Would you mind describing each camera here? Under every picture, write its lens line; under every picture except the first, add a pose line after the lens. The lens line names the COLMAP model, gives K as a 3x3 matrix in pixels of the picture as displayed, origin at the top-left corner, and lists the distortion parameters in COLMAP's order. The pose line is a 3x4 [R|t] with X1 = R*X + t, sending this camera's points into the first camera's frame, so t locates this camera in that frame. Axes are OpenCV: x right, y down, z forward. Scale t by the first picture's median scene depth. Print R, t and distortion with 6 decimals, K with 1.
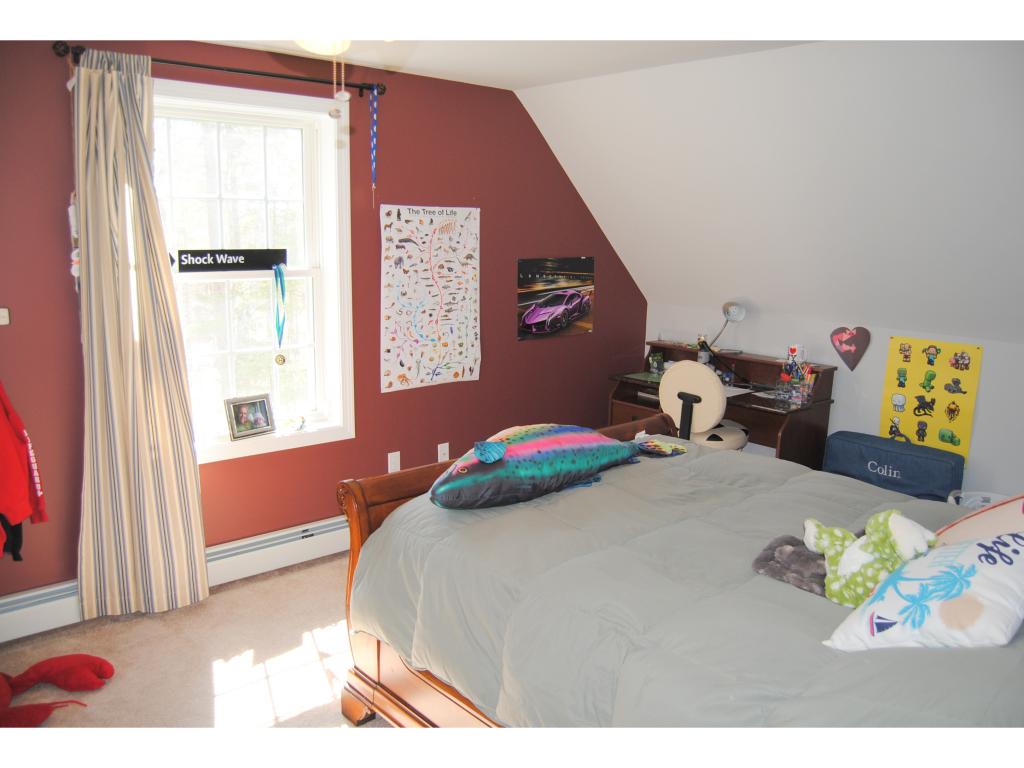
lens RADIAL K [[864.3, 0, 512.0], [0, 864.3, 384.0], [0, 0, 1]] dist [-0.015611, -0.002359]
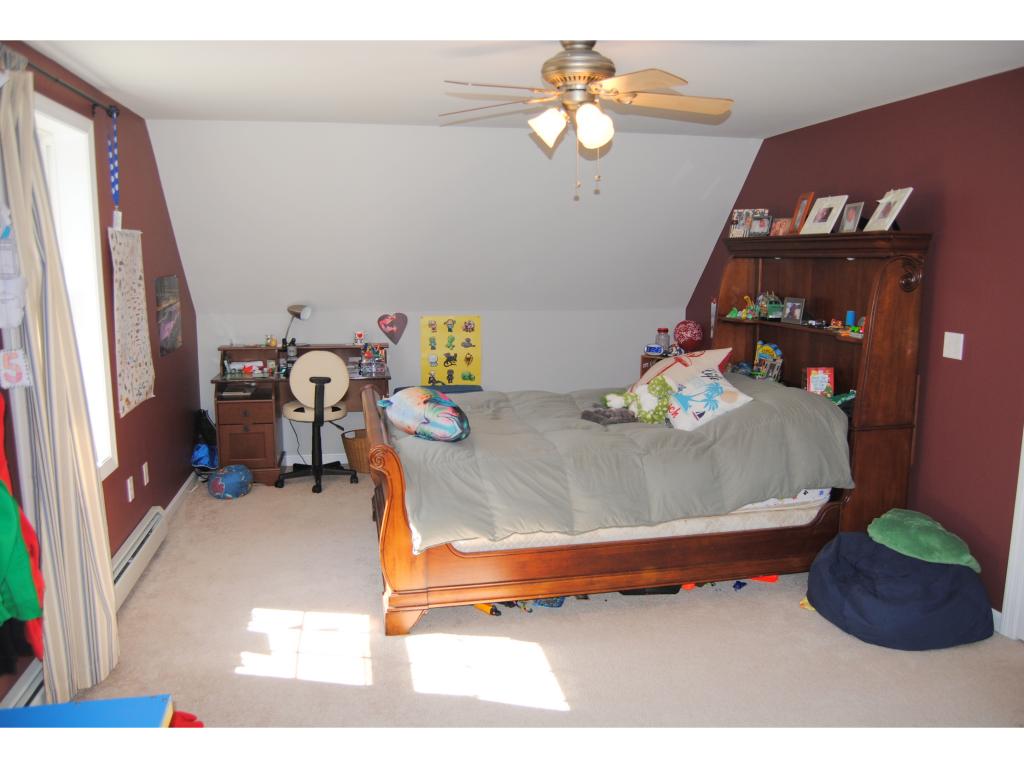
lens RADIAL K [[864.3, 0, 512.0], [0, 864.3, 384.0], [0, 0, 1]] dist [-0.015611, -0.002359]
pose [[0.513432, -0.151446, 0.844661, -0.749303], [0.168840, 0.982892, 0.073600, -0.025208], [-0.841357, 0.104824, 0.530218, 0.103973]]
